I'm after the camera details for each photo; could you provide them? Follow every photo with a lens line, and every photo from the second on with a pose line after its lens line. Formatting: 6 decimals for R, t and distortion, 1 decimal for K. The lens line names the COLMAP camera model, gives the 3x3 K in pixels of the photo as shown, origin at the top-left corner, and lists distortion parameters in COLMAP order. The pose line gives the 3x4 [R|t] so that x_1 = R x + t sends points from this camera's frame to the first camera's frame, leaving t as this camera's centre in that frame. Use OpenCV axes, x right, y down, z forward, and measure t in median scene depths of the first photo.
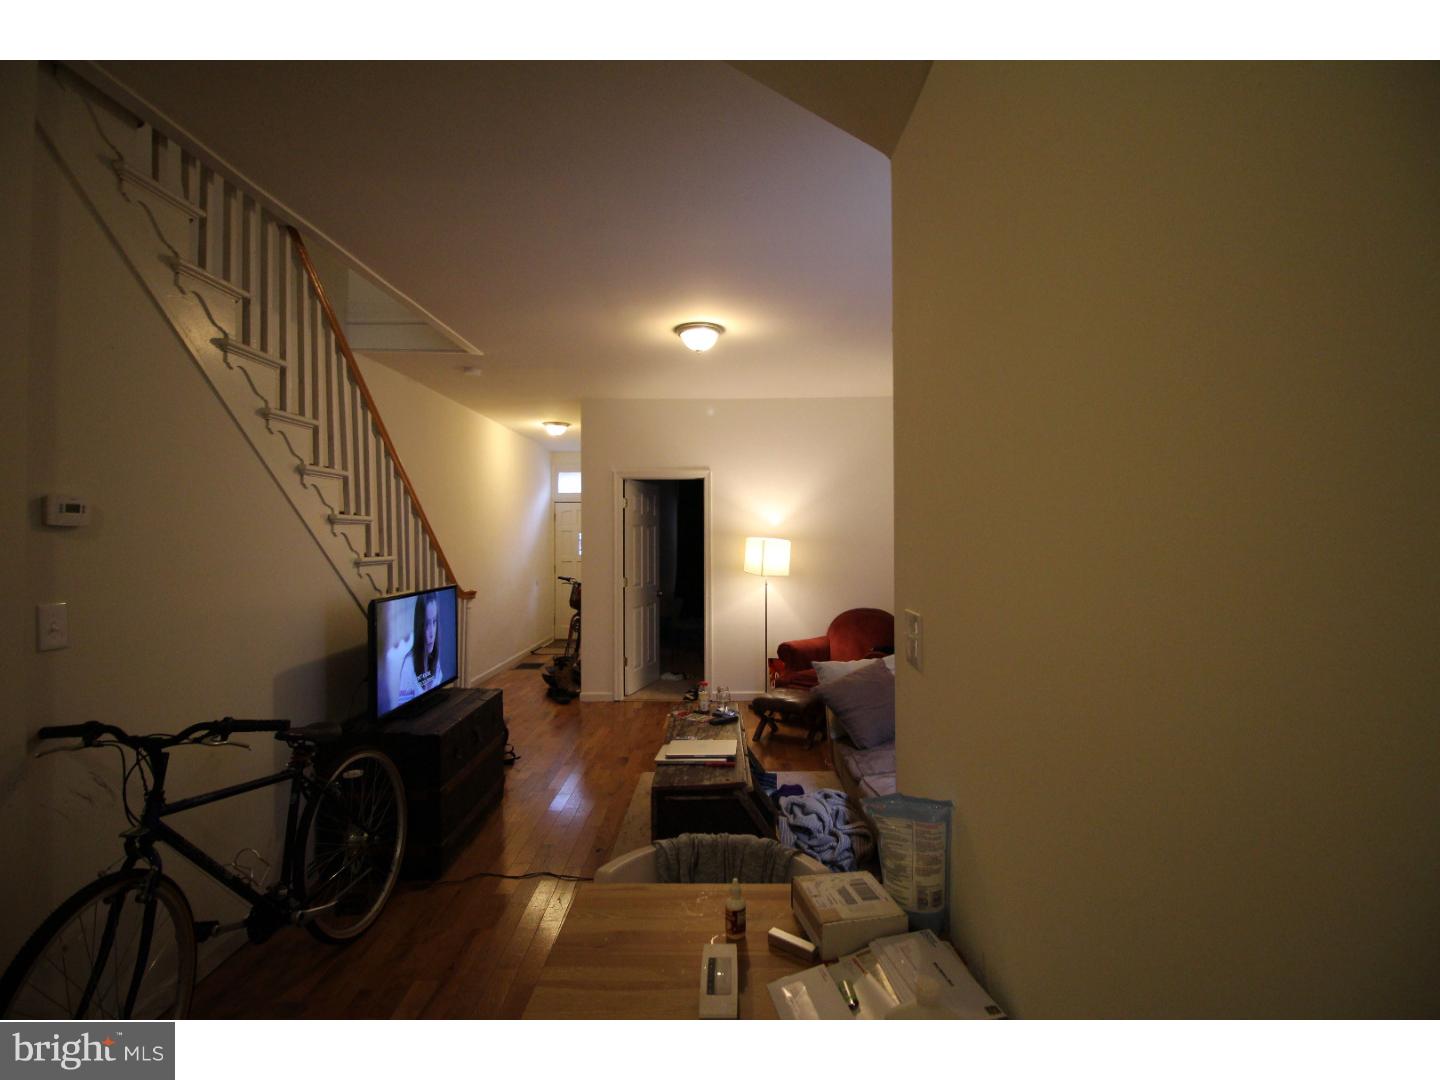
lens RADIAL K [[664.5, 0, 723.4], [0, 664.5, 539.6], [0, 0, 1]] dist [0.000984, -0.013851]
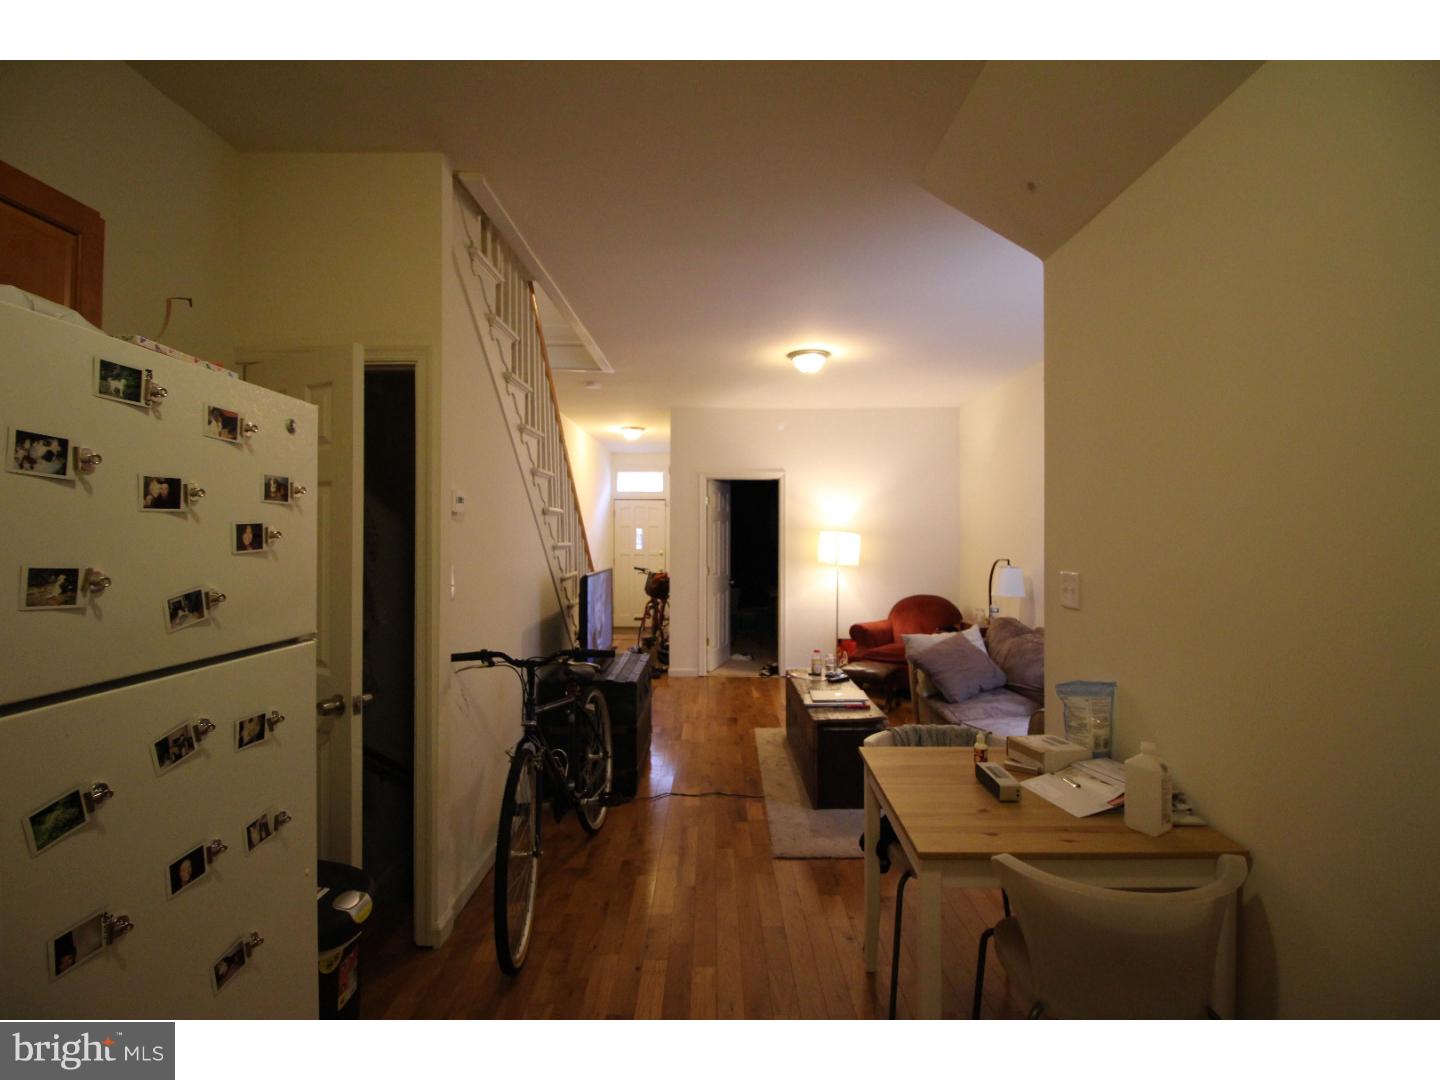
lens RADIAL K [[664.5, 0, 723.4], [0, 664.5, 539.6], [0, 0, 1]] dist [0.000984, -0.013851]
pose [[0.999982, 0.005430, 0.002415, -0.174949], [-0.005432, 0.999985, 0.000952, 0.013391], [-0.002410, -0.000965, 0.999997, -0.174376]]
